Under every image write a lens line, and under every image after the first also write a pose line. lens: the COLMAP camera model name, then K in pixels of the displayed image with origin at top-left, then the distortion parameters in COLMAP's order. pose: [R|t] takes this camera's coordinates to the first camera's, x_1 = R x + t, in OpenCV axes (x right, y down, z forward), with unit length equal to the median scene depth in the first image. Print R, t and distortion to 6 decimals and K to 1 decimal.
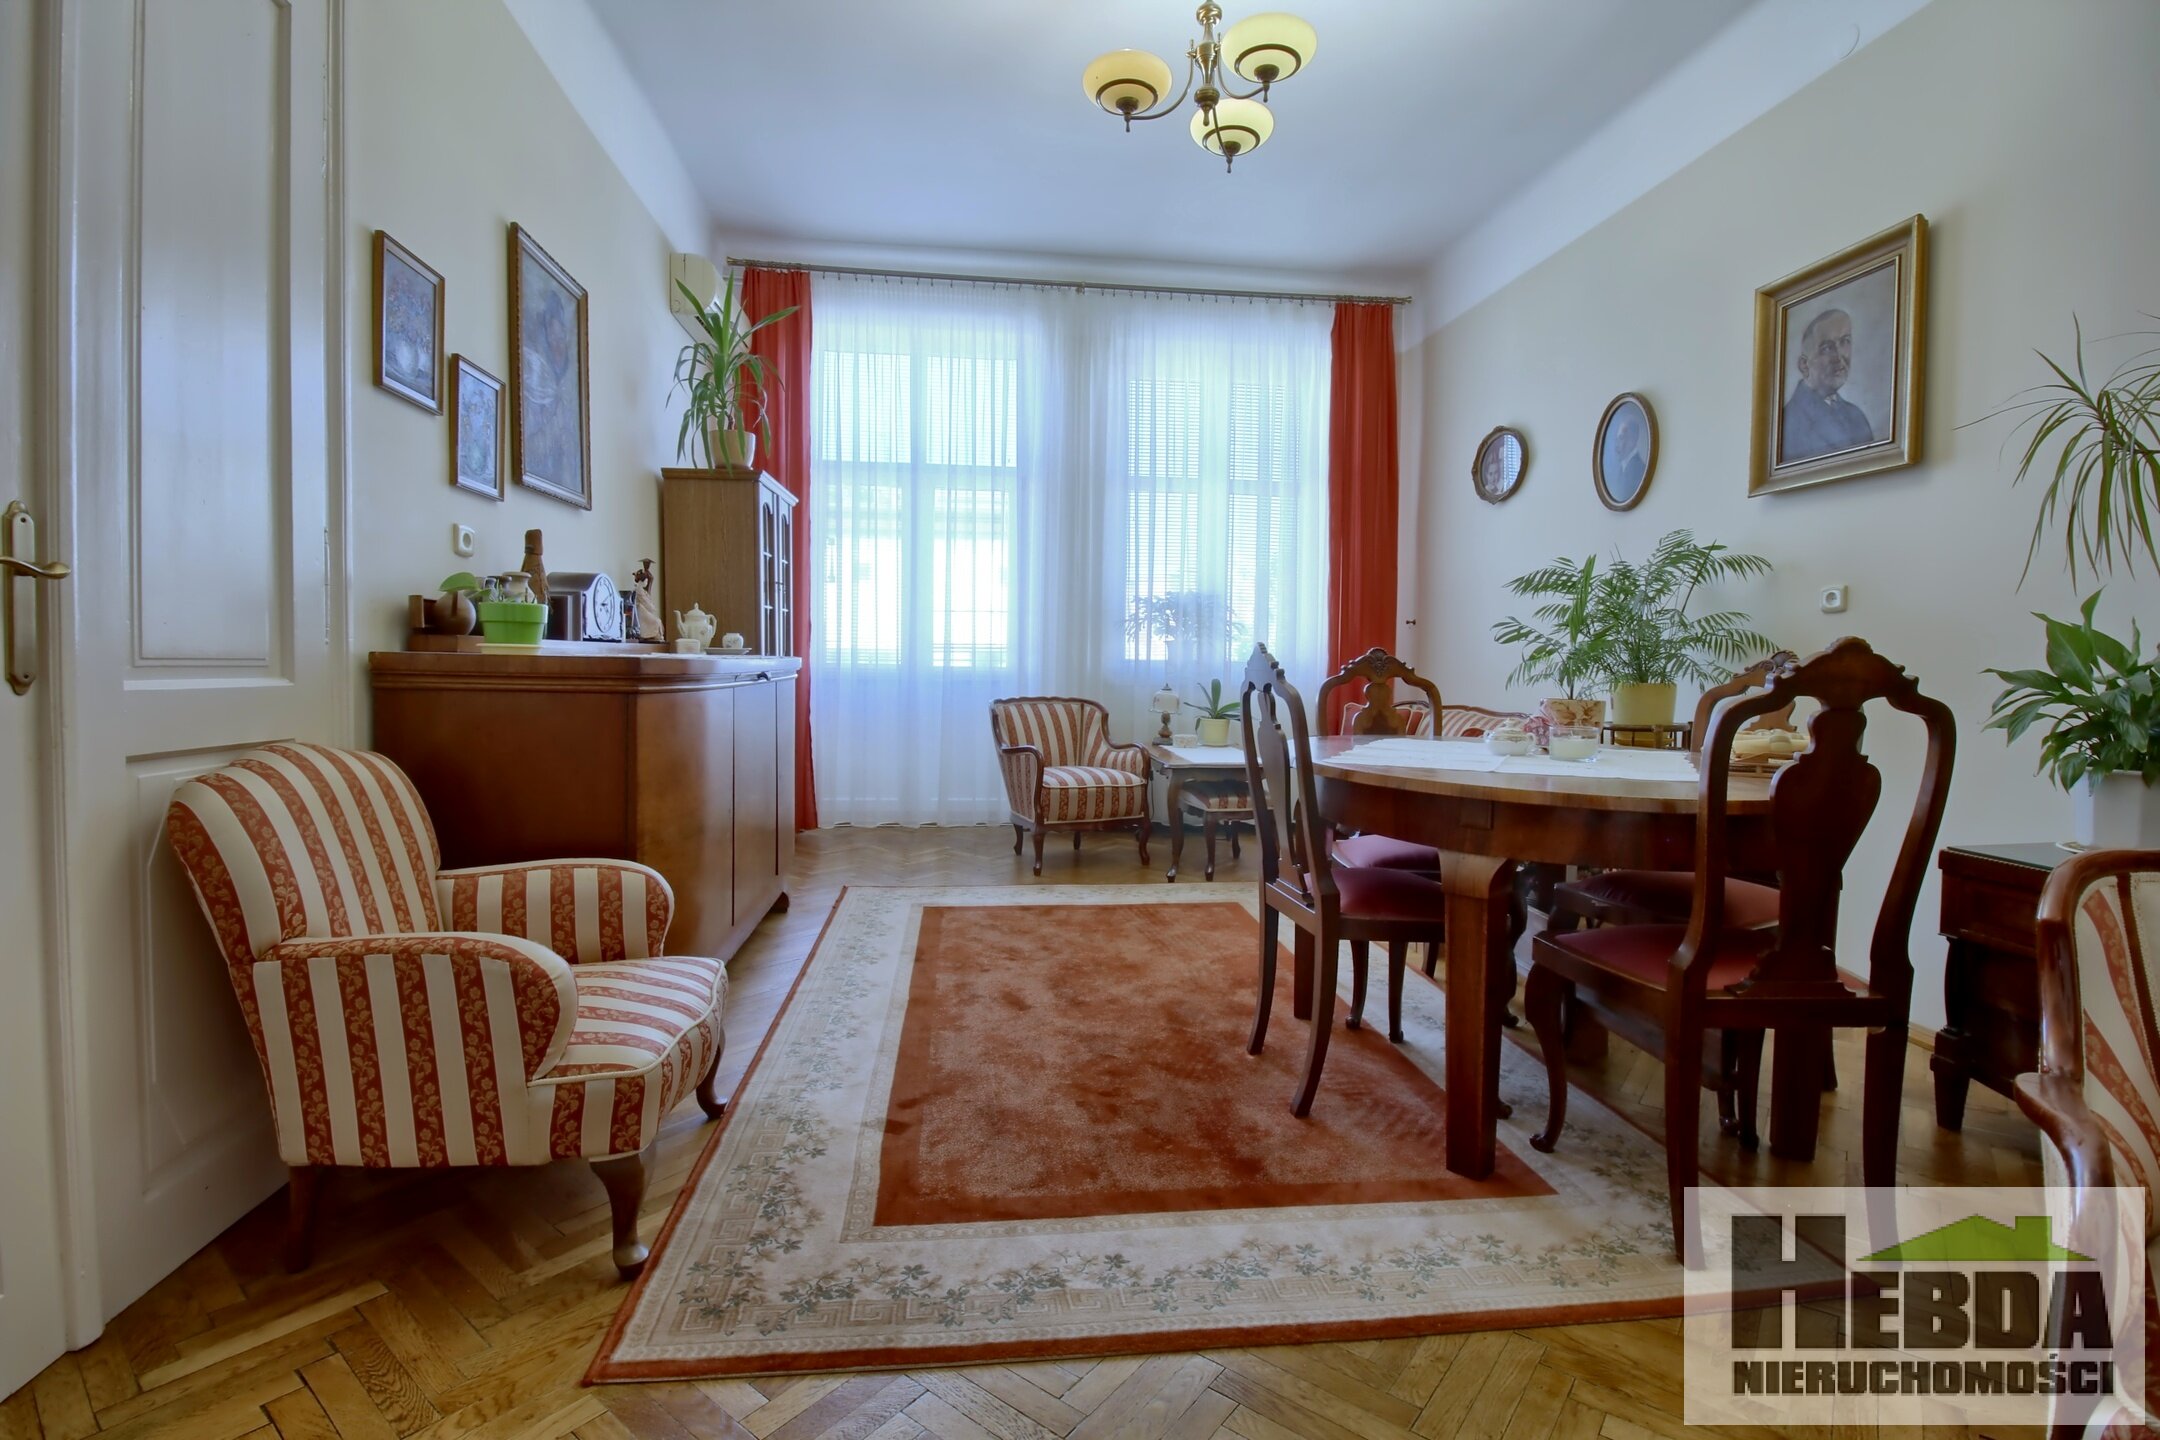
lens RADIAL K [[1004.8, 0, 1079.9], [0, 1004.8, 701.4], [0, 0, 1]] dist [-0.003763, -0.007410]
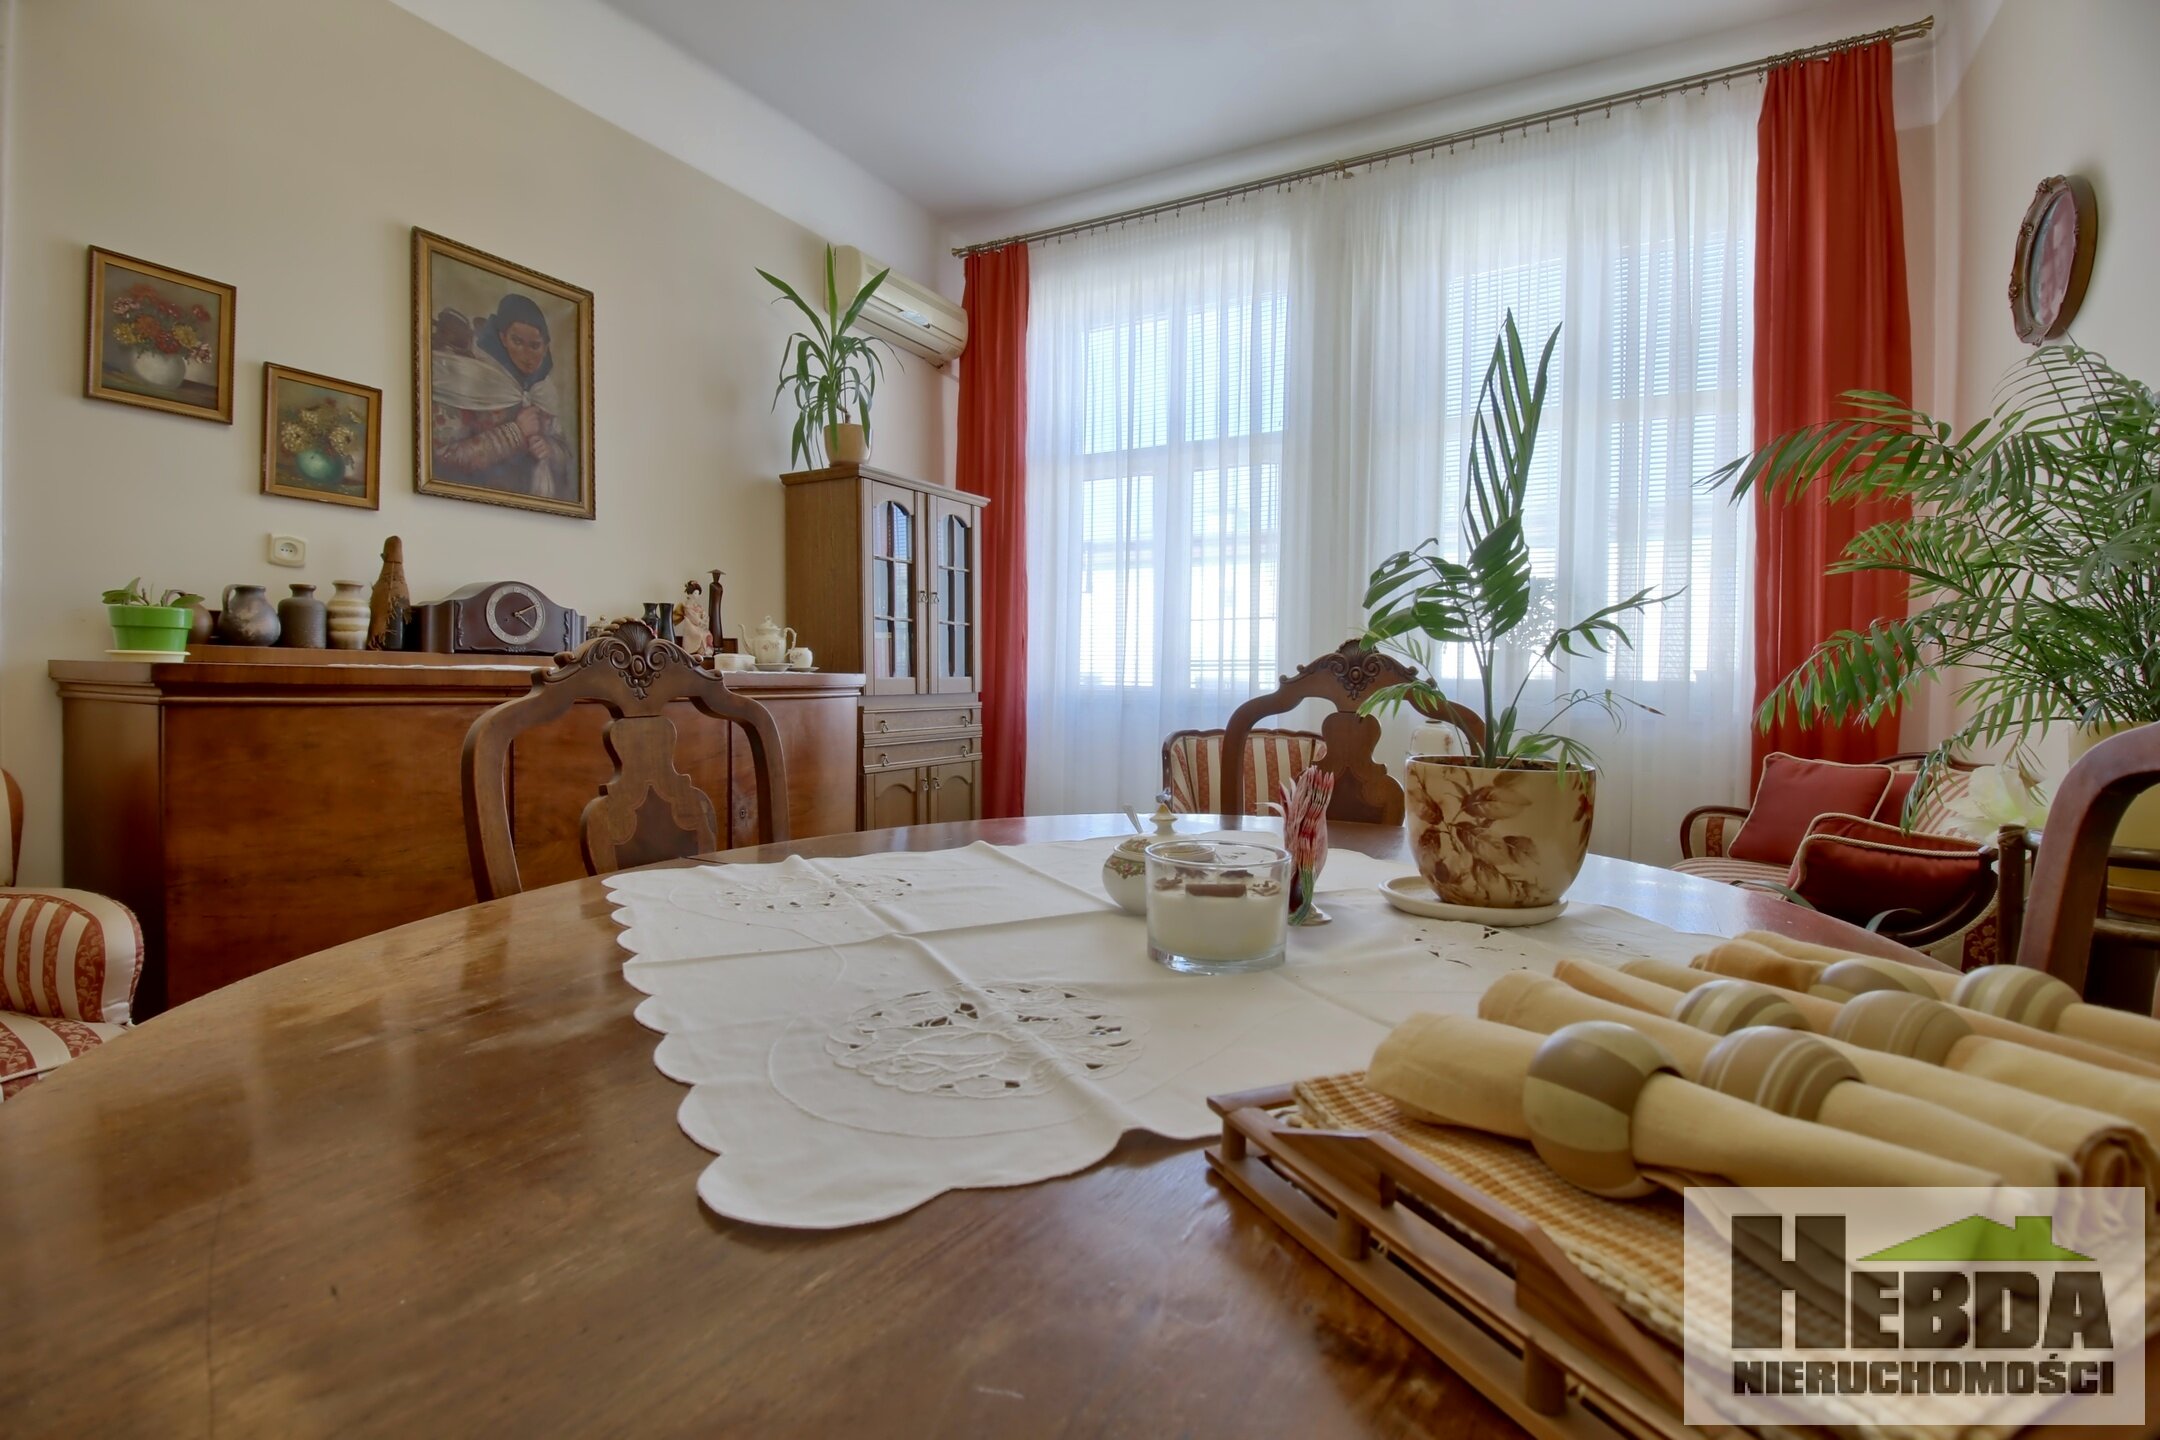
lens RADIAL K [[1004.8, 0, 1078.9], [0, 1004.8, 712.3], [0, 0, 1]] dist [-0.003763, -0.007410]
pose [[0.816942, 0.009674, -0.576638, 0.278949], [-0.021466, 0.999677, -0.013641, -0.002848], [0.576320, 0.023522, 0.816886, 0.311128]]
